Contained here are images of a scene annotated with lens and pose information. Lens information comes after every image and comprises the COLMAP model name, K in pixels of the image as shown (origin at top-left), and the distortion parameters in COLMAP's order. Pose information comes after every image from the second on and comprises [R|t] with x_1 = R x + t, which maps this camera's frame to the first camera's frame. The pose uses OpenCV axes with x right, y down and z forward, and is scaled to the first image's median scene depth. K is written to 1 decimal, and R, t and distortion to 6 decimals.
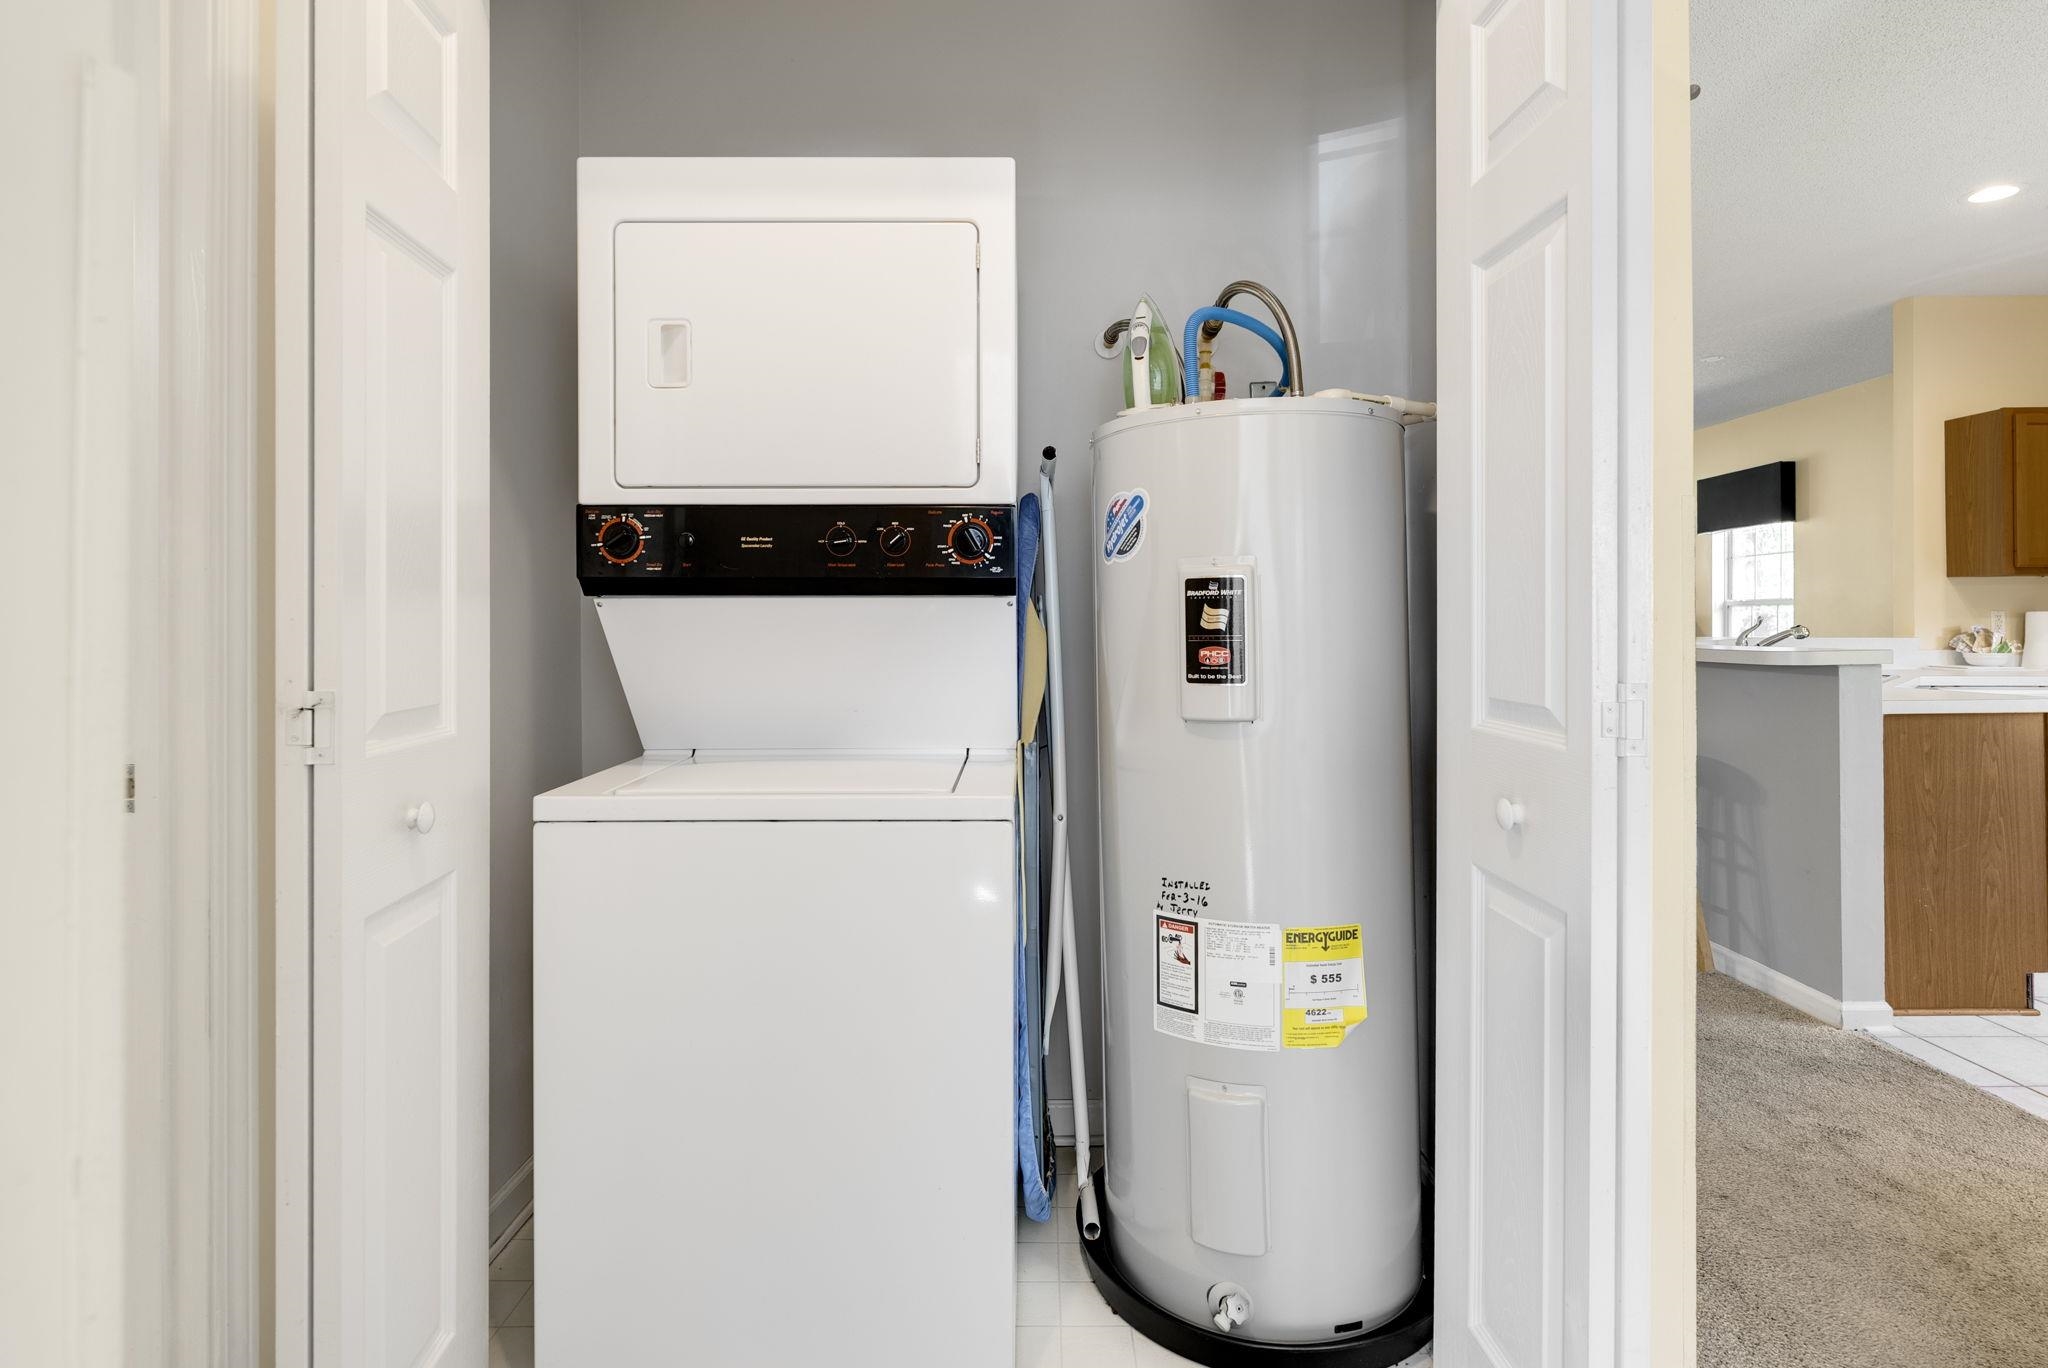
lens RADIAL K [[991.2, 0, 1047.9], [0, 991.2, 622.8], [0, 0, 1]] dist [-0.000209, -0.000722]
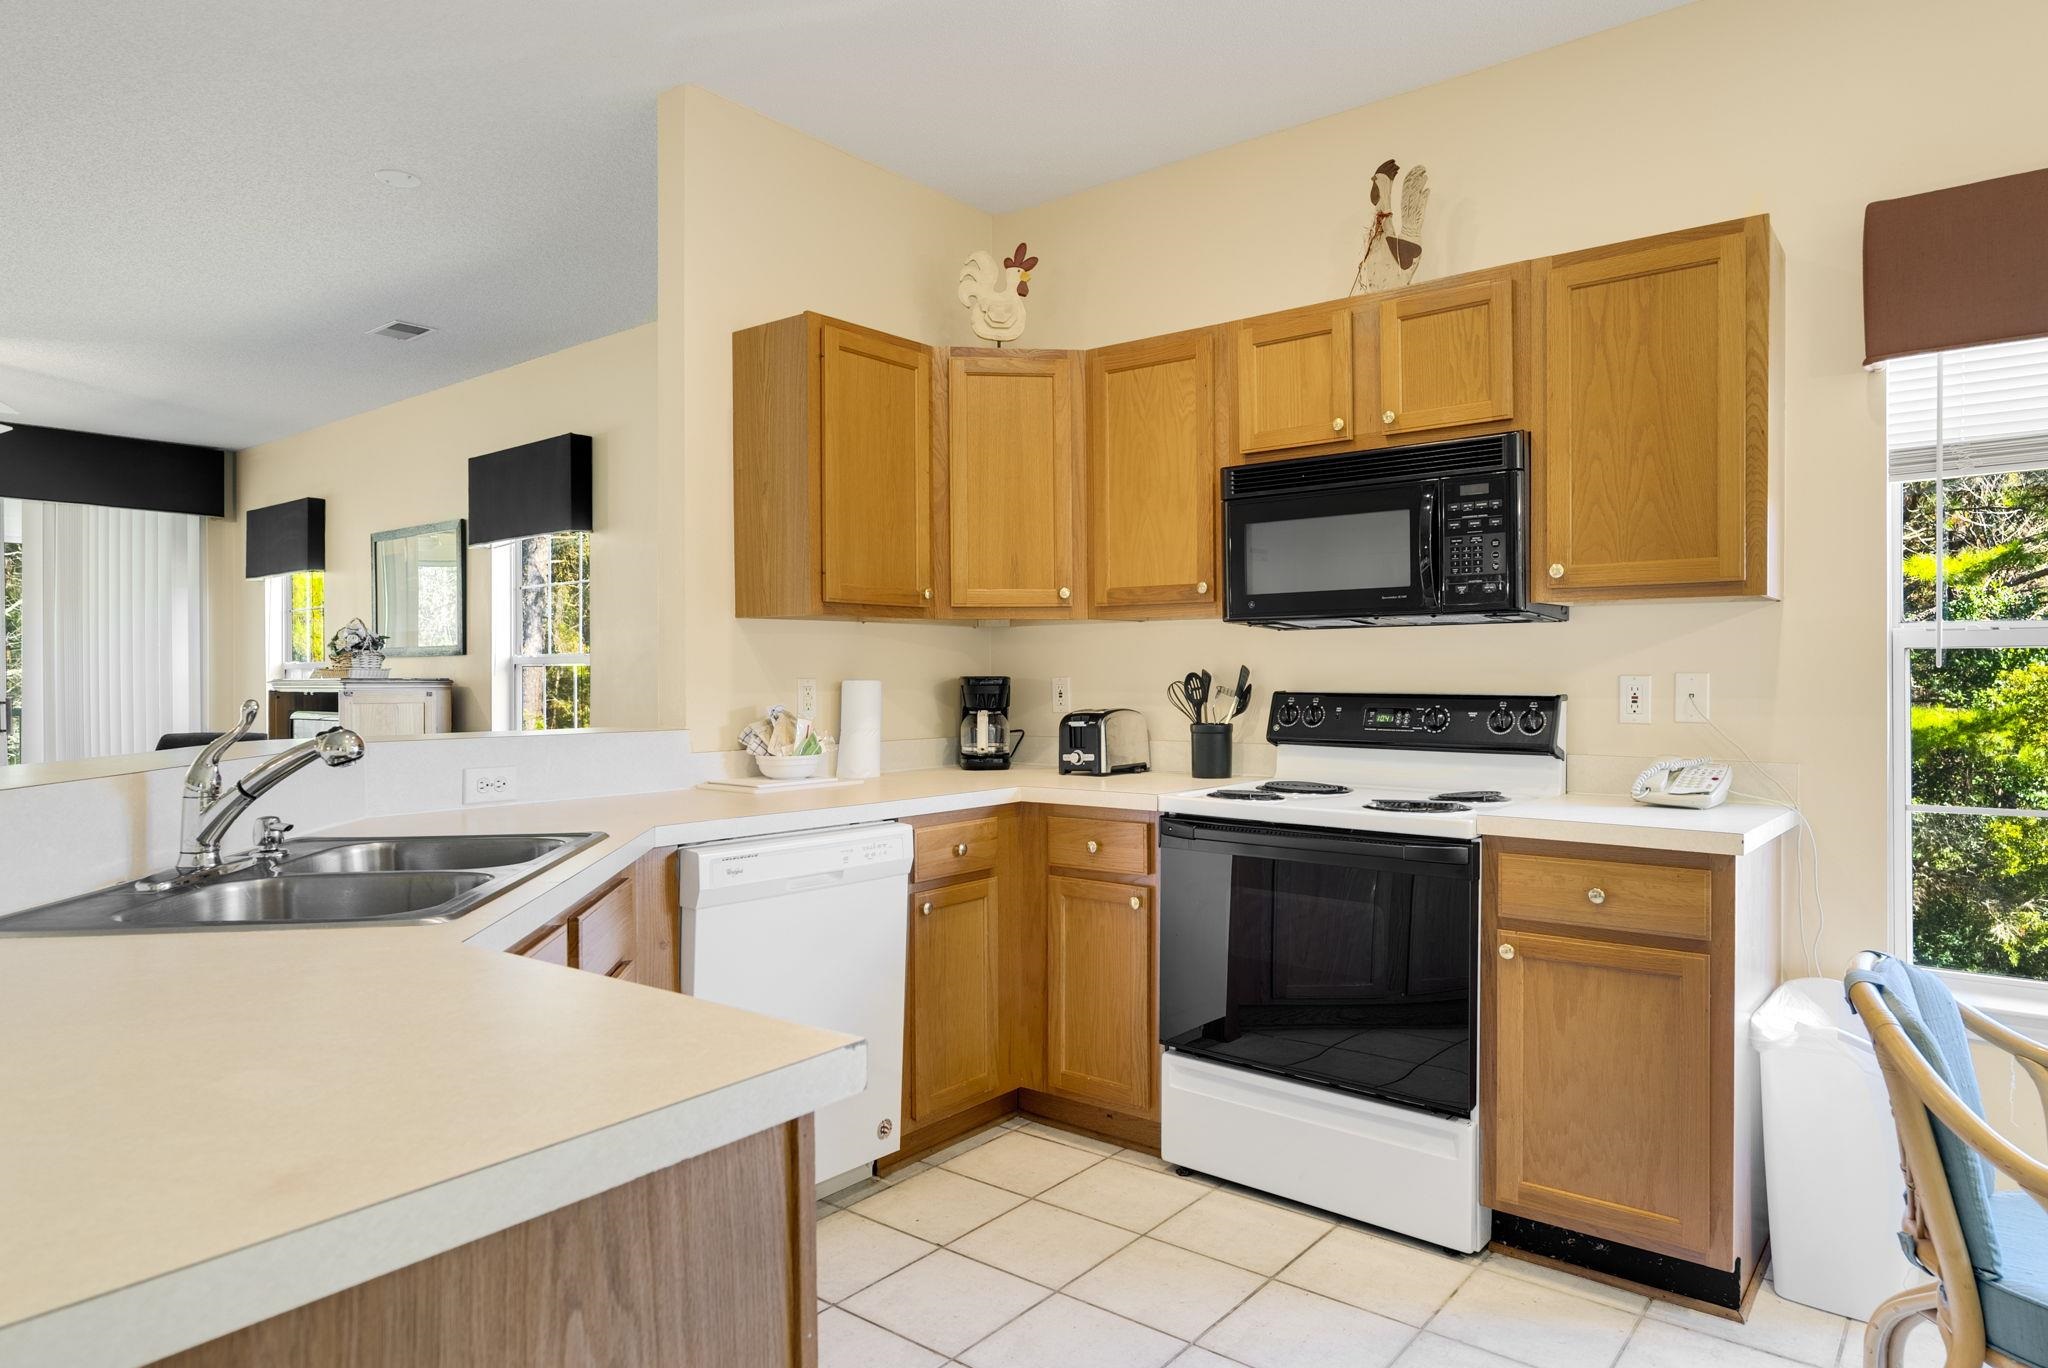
lens RADIAL K [[1293.2, 0, 1030.1], [0, 1293.2, 686.3], [0, 0, 1]] dist [0.006509, -0.000524]
pose [[0.624403, -0.003280, 0.781095, 0.460487], [-0.000279, 0.999990, 0.004422, -0.011364], [-0.781102, -0.002979, 0.624396, 0.435891]]
